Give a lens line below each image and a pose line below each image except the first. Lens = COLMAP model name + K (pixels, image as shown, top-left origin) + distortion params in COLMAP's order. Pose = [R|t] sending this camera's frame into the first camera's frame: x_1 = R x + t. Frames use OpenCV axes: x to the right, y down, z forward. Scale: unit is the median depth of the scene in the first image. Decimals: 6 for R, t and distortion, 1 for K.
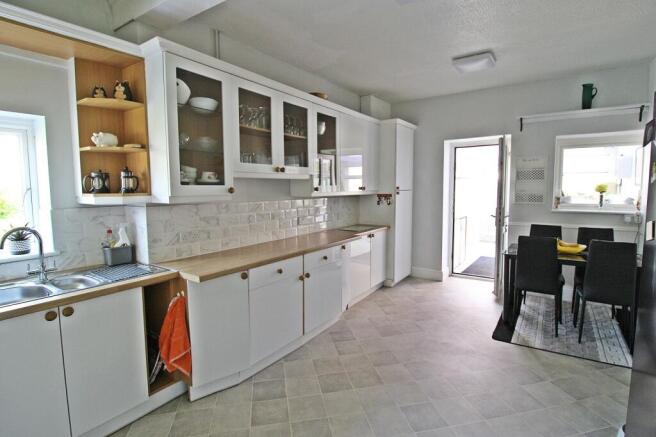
lens RADIAL K [[317.3, 0, 331.4], [0, 317.3, 215.1], [0, 0, 1]] dist [-0.002207, -0.017037]
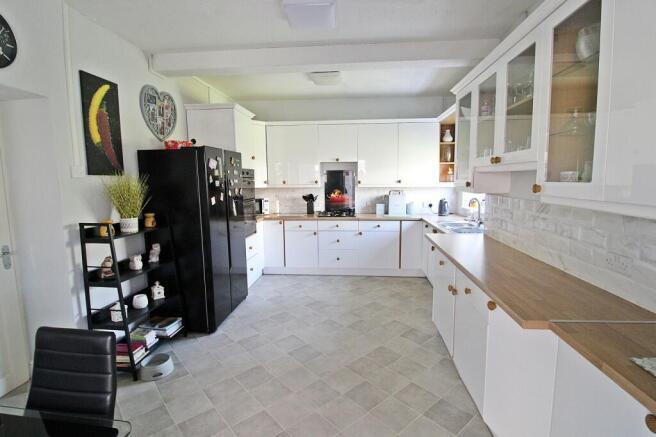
lens RADIAL K [[317.3, 0, 331.4], [0, 317.3, 215.1], [0, 0, 1]] dist [-0.002207, -0.017037]
pose [[-0.868654, 0.071680, -0.490205, 0.511539], [-0.028738, 0.980521, 0.194302, -0.132146], [0.494584, 0.182869, -0.849674, 1.318197]]
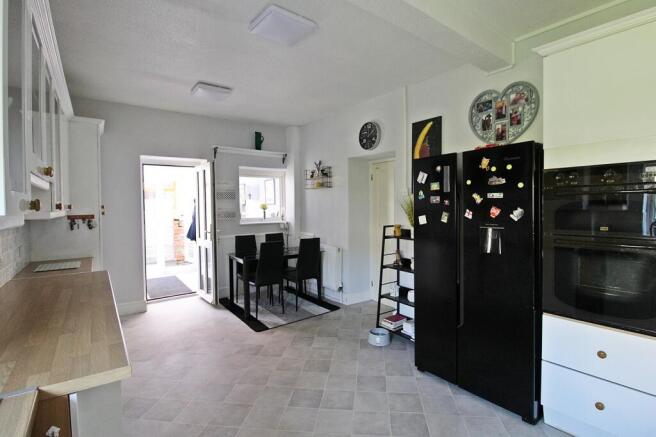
lens RADIAL K [[317.3, 0, 331.4], [0, 317.3, 215.1], [0, 0, 1]] dist [-0.002207, -0.017037]
pose [[0.315435, -0.023880, 0.948647, -0.484566], [0.093390, 0.995612, -0.005990, -0.010802], [-0.944341, 0.090483, 0.316281, 0.304293]]
